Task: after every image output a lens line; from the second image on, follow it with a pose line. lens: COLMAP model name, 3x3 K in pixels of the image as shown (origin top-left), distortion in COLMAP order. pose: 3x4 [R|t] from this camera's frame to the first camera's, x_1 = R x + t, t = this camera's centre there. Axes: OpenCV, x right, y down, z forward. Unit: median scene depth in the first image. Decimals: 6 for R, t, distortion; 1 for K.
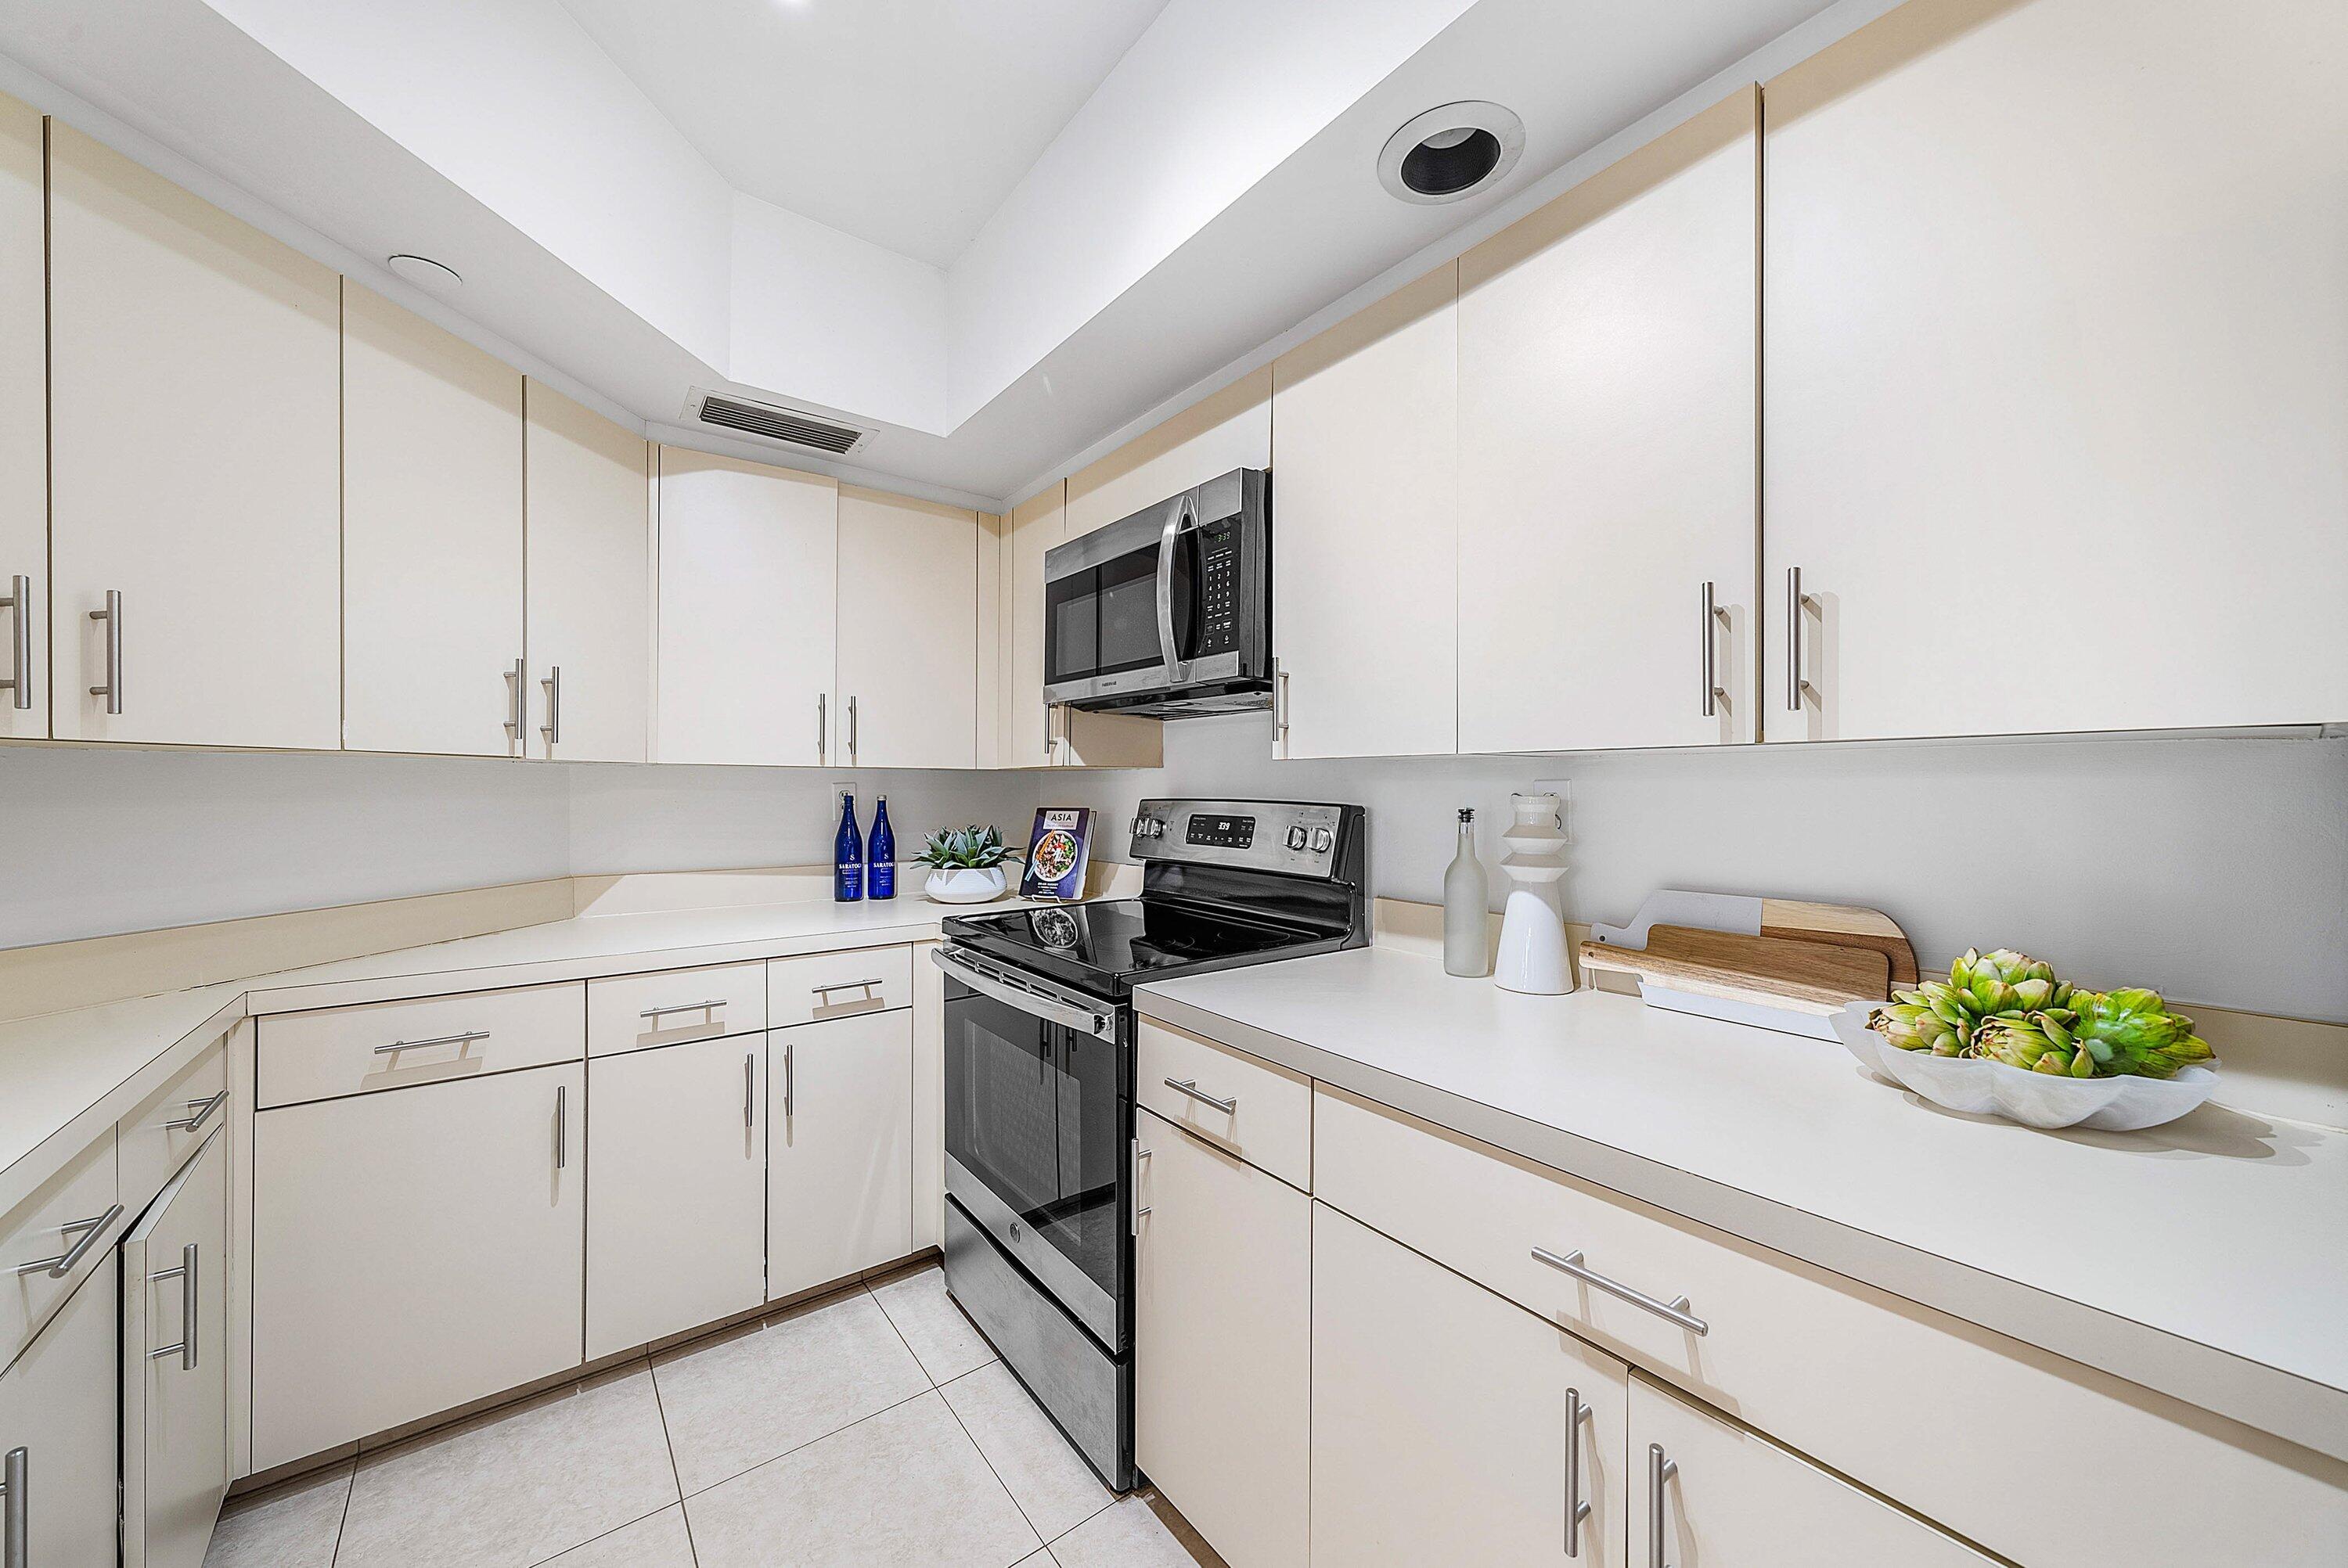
lens RADIAL K [[823.0, 0, 1153.2], [0, 823.0, 776.0], [0, 0, 1]] dist [-0.000618, -0.000037]
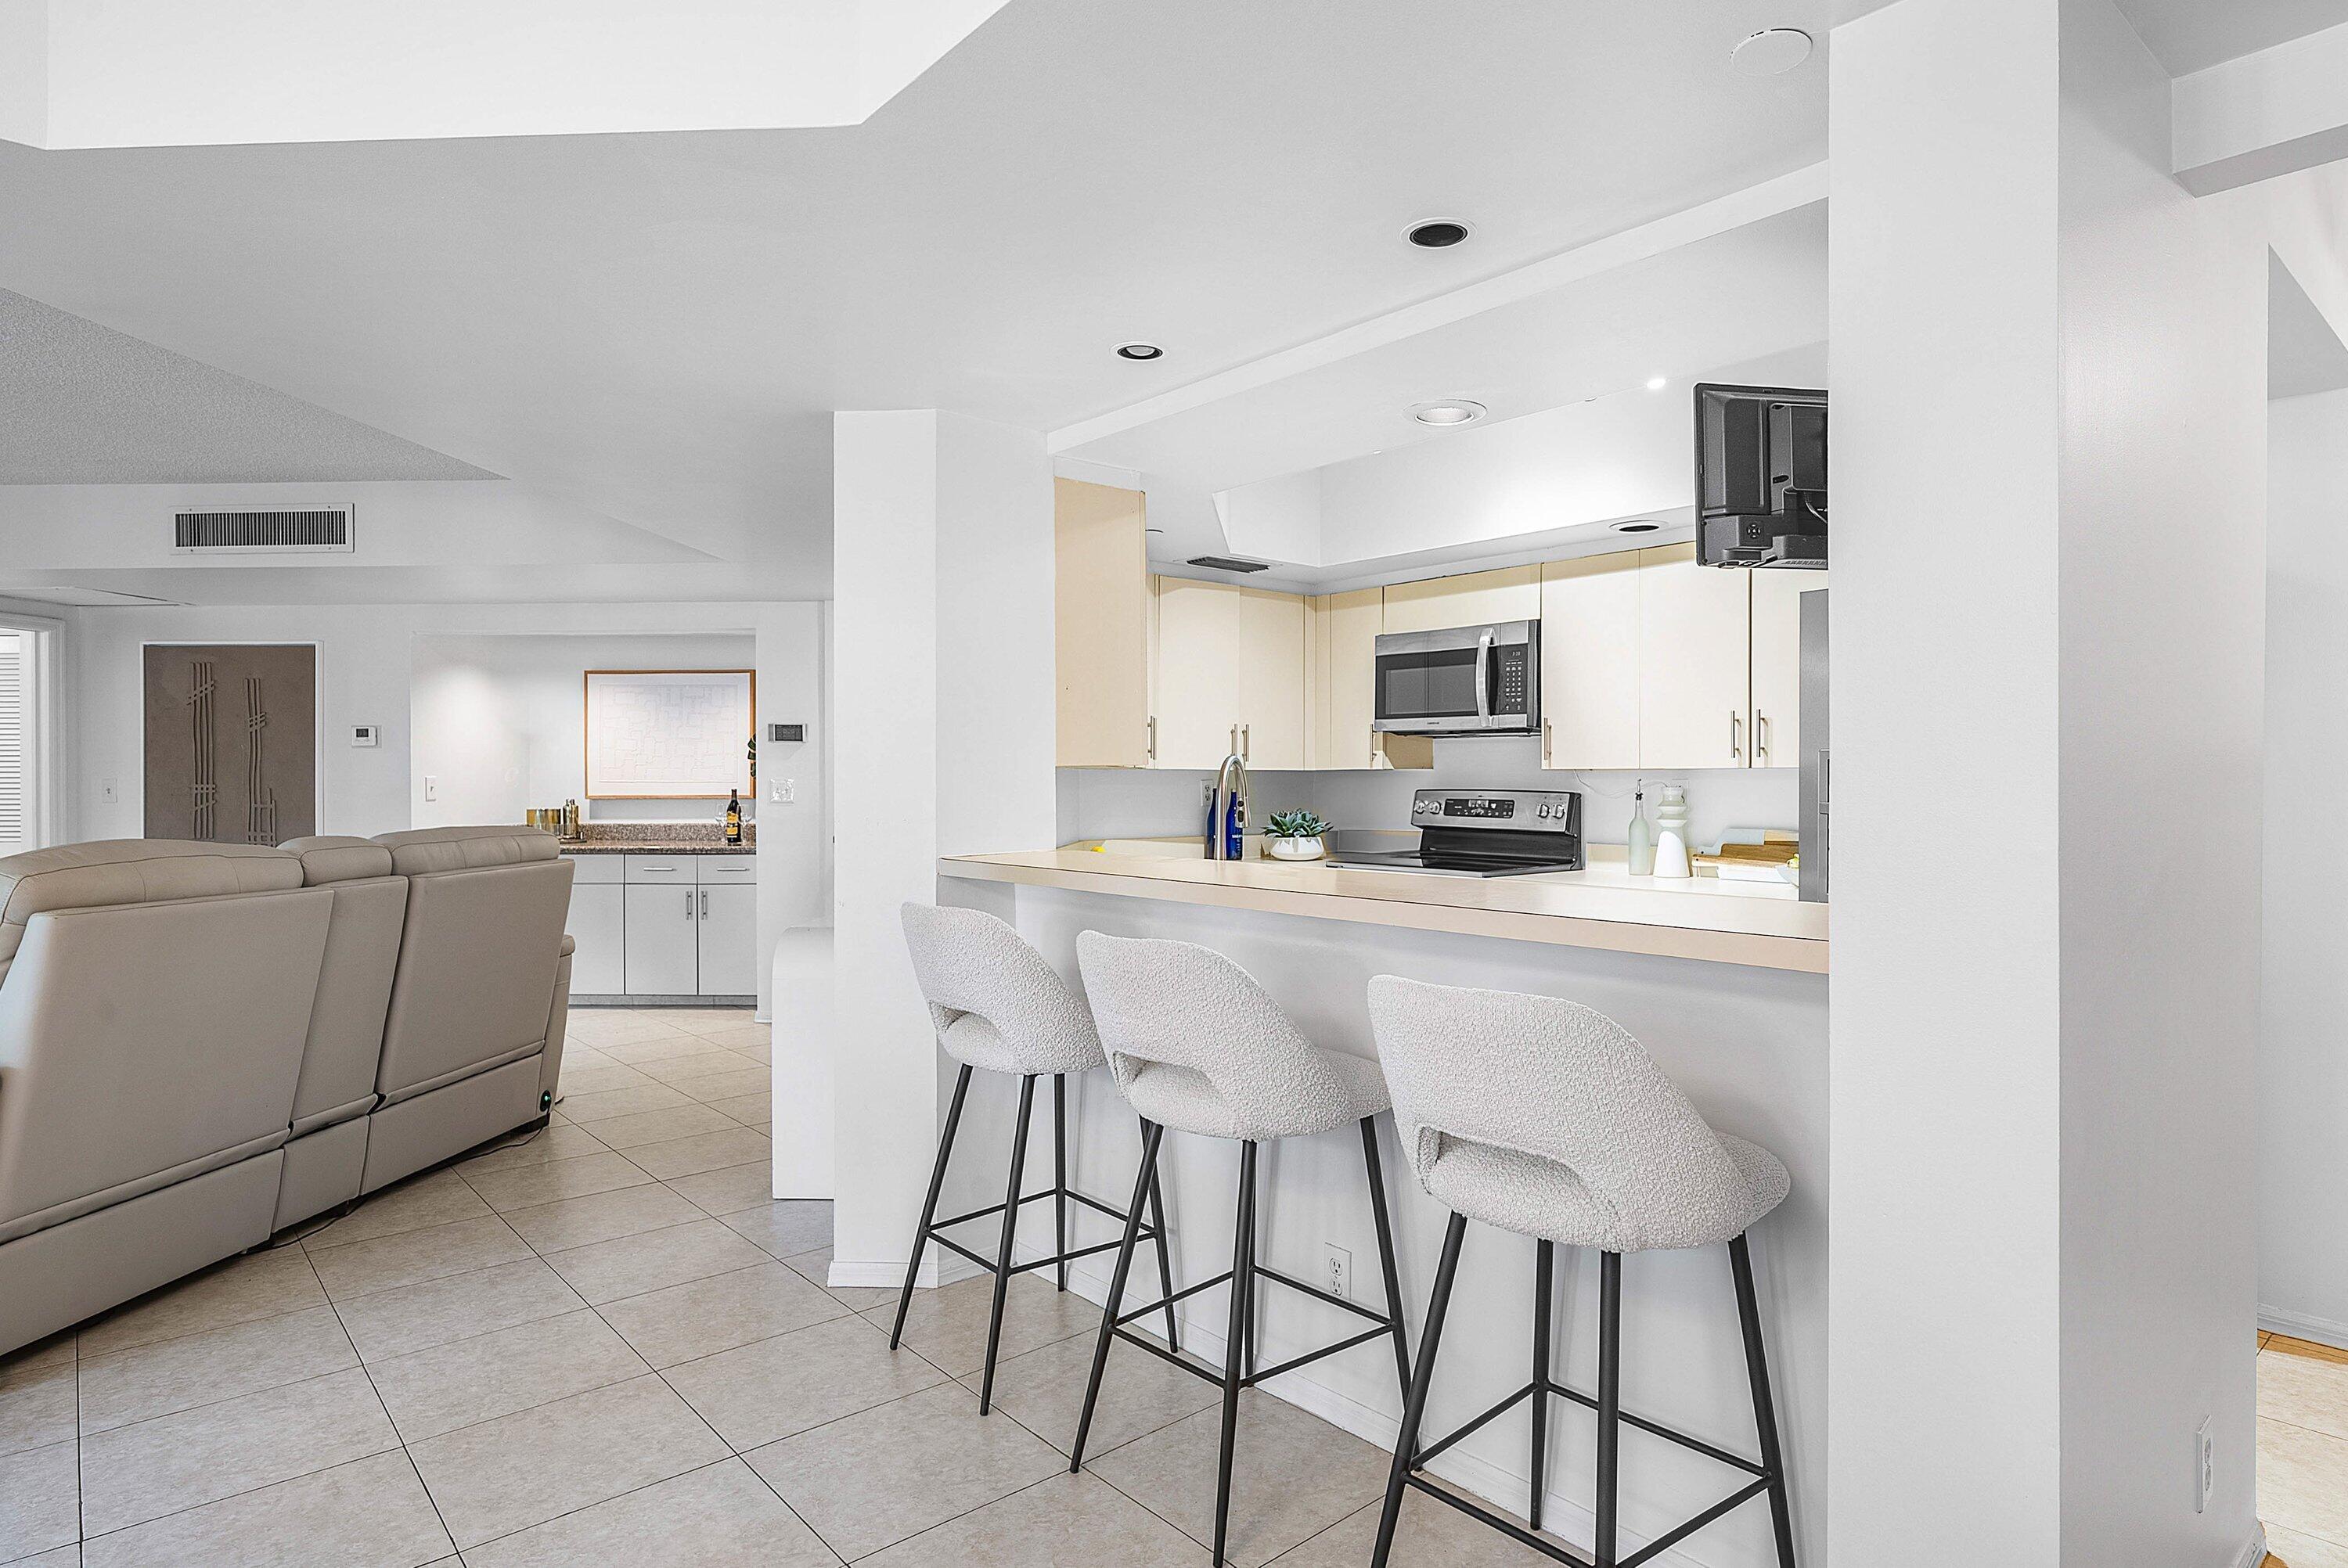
lens RADIAL K [[1279.7, 0, 1185.7], [0, 1279.7, 793.0], [0, 0, 1]] dist [0.008273, 0.000624]
pose [[0.997227, -0.003726, 0.074328, -0.867118], [0.001746, 0.999643, 0.026679, -0.042229], [-0.074401, -0.026475, 0.996877, -1.845835]]
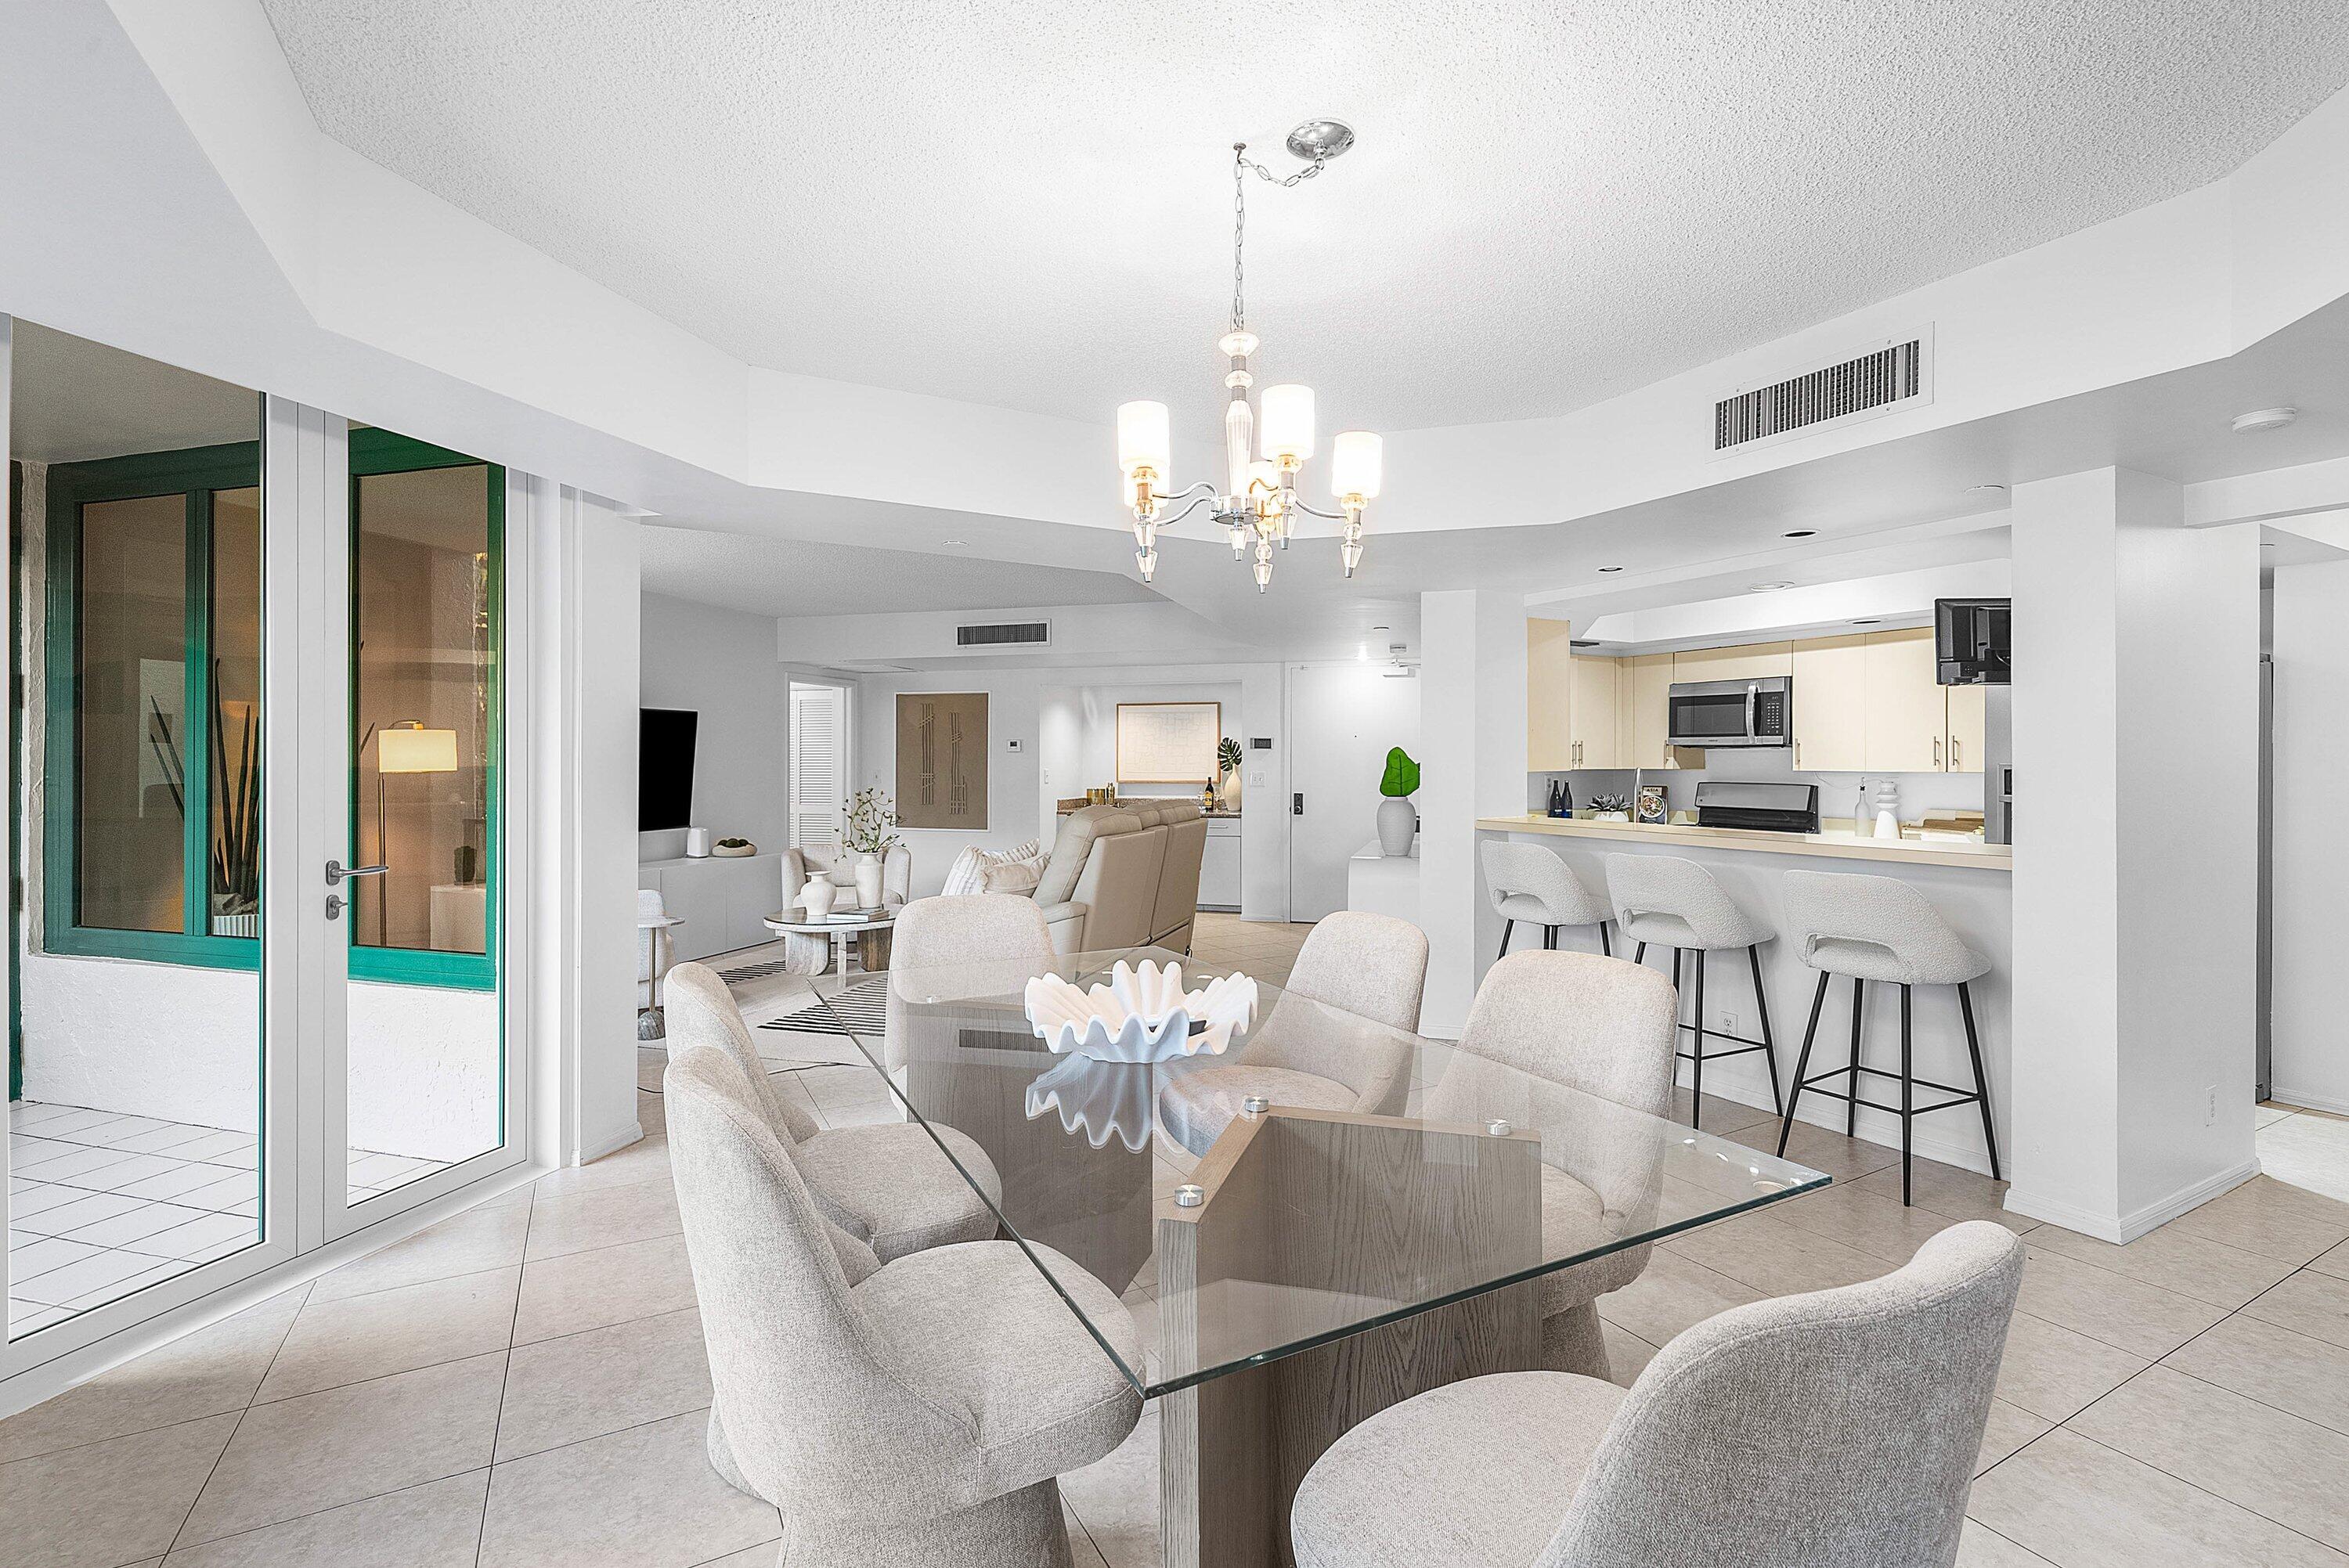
lens RADIAL K [[1025.4, 0, 1168.0], [0, 1025.4, 768.6], [0, 0, 1]] dist [0.013258, 0.000126]
pose [[0.990945, 0.000177, -0.134267, -1.555784], [0.002664, 0.999776, 0.020982, -0.106843], [0.134240, -0.021149, 0.990723, -2.948940]]
